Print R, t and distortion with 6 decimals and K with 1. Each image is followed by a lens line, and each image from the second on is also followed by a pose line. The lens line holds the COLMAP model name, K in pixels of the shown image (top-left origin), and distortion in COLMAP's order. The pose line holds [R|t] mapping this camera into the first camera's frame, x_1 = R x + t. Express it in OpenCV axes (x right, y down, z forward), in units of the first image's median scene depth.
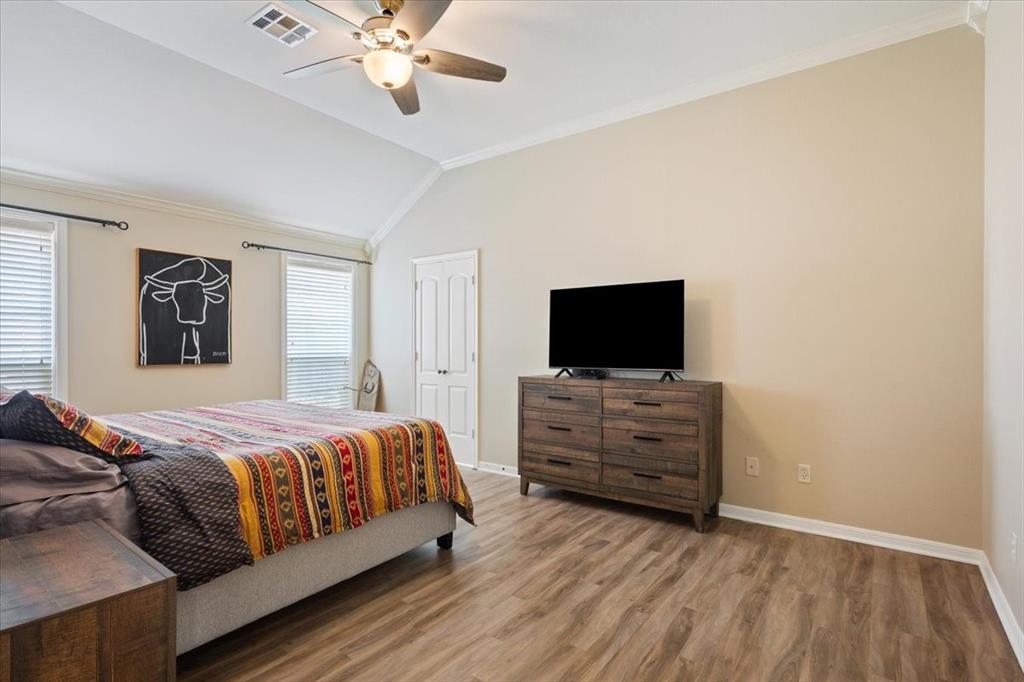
lens RADIAL K [[500.8, 0, 528.6], [0, 500.8, 344.9], [0, 0, 1]] dist [-0.000283, 0.000513]
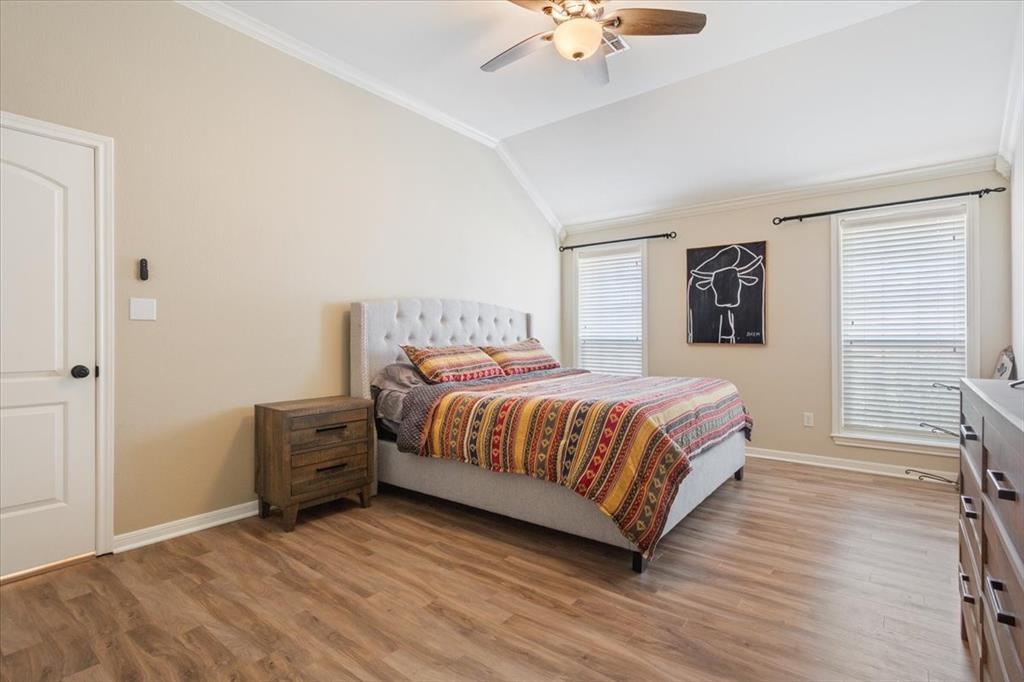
lens RADIAL K [[500.8, 0, 528.6], [0, 500.8, 344.9], [0, 0, 1]] dist [-0.000283, 0.000513]
pose [[-0.048756, 0.014336, -0.998708, 0.482663], [0.002825, 0.999895, 0.014215, 0.026455], [0.998807, -0.002129, -0.048791, 0.654459]]
